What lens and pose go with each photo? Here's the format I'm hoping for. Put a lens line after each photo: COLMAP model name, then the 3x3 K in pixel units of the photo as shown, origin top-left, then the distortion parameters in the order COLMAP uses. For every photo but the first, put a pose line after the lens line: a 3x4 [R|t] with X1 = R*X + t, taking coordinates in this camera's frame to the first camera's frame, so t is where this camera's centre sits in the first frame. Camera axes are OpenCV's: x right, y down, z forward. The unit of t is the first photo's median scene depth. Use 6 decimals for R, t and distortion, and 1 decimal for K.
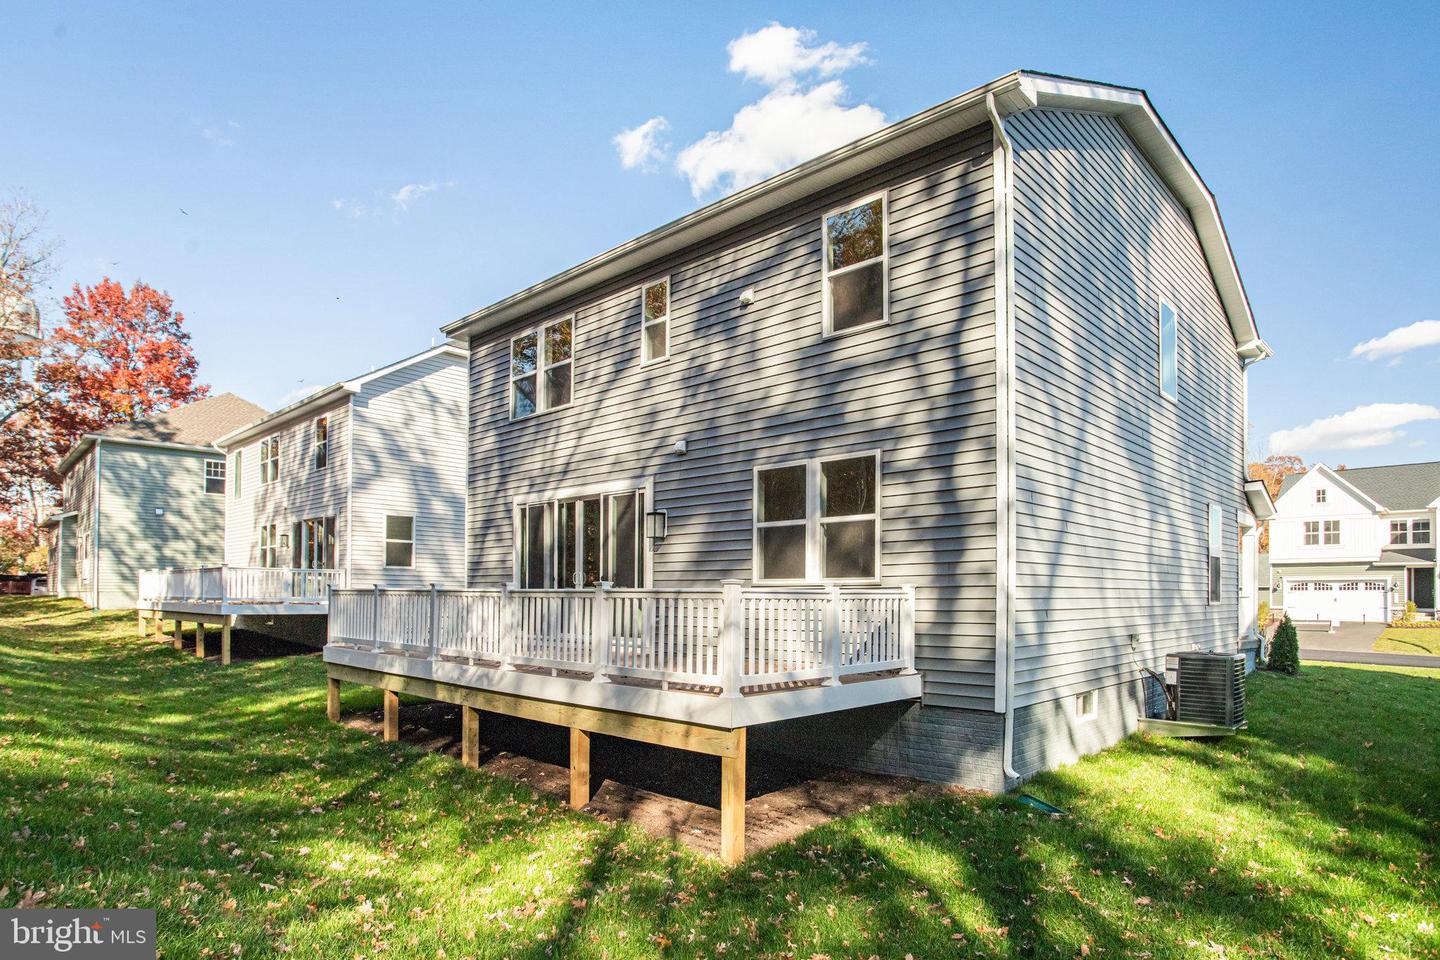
lens RADIAL K [[801.5, 0, 720.4], [0, 801.5, 589.7], [0, 0, 1]] dist [-0.044436, 0.010208]
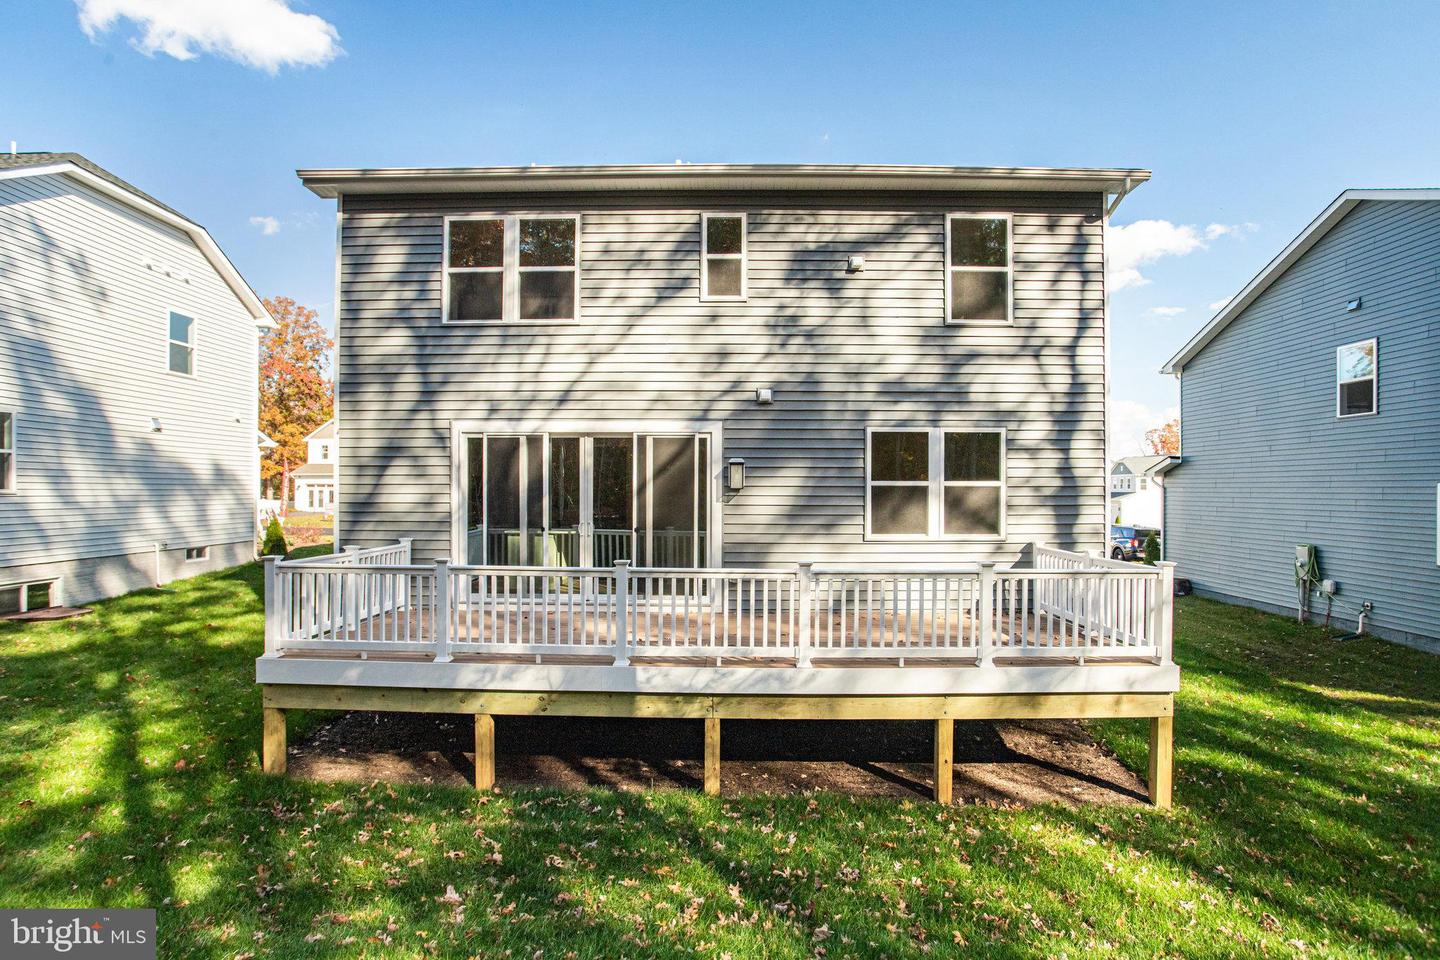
lens RADIAL K [[686.9, 0, 713.5], [0, 686.9, 491.4], [0, 0, 1]] dist [-0.052675, 0.003343]
pose [[0.744054, -0.003140, 0.668112, -0.704504], [-0.004702, 0.999940, 0.009936, -0.076510], [-0.668103, -0.010535, 0.743994, 0.459569]]
